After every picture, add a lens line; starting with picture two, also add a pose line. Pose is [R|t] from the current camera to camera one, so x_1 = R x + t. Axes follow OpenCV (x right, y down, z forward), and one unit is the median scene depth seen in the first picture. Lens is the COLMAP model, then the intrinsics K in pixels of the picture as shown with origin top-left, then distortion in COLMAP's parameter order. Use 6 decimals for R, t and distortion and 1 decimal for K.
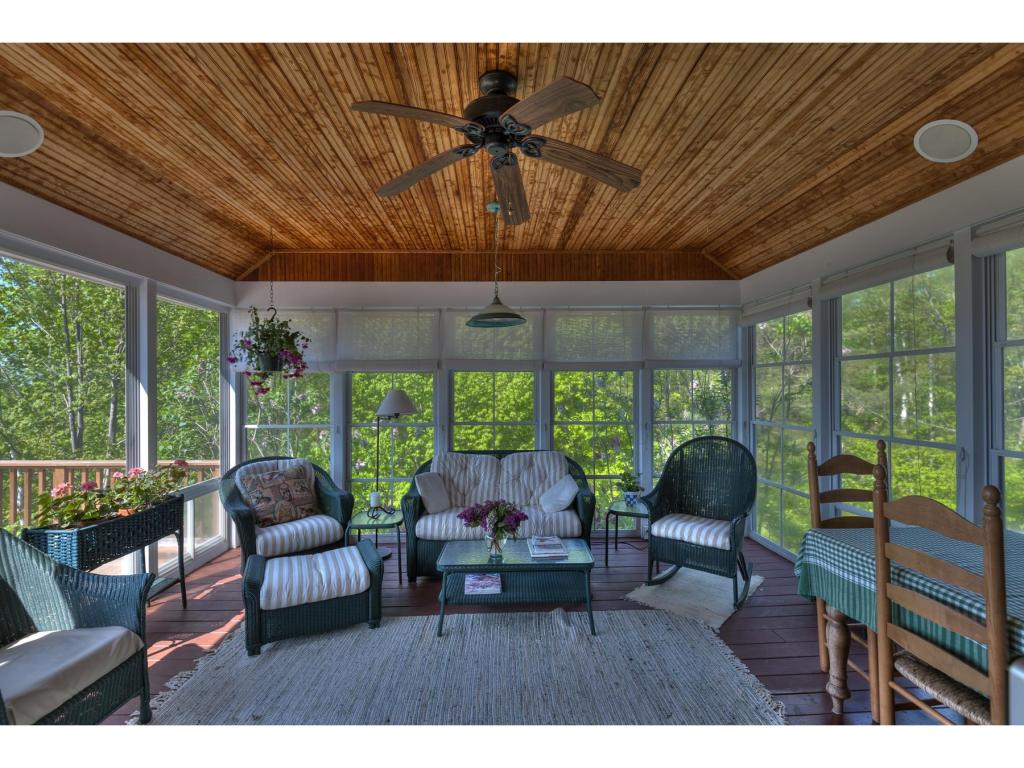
lens RADIAL K [[461.0, 0, 515.8], [0, 461.0, 385.0], [0, 0, 1]] dist [0.003304, -0.005821]
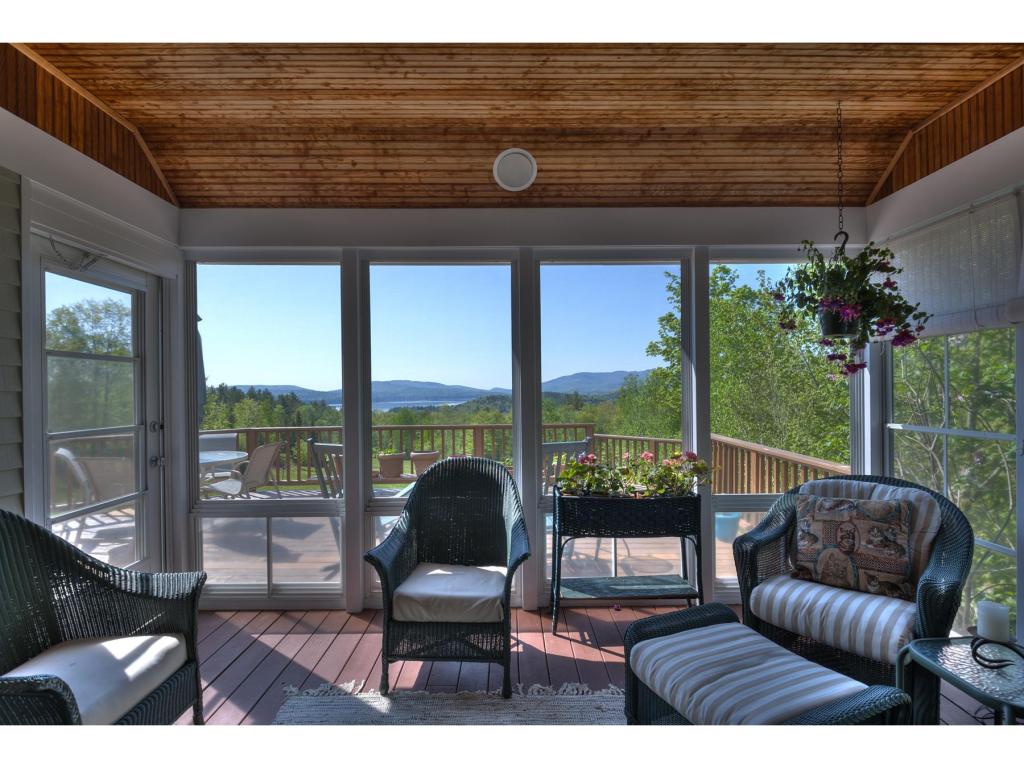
lens RADIAL K [[507.6, 0, 515.6], [0, 507.6, 391.7], [0, 0, 1]] dist [-0.001424, -0.000495]
pose [[-0.042700, 0.004455, -0.999078, 0.178656], [0.018064, 0.999830, 0.003686, 0.036870], [0.998925, -0.017890, -0.042773, 0.635523]]
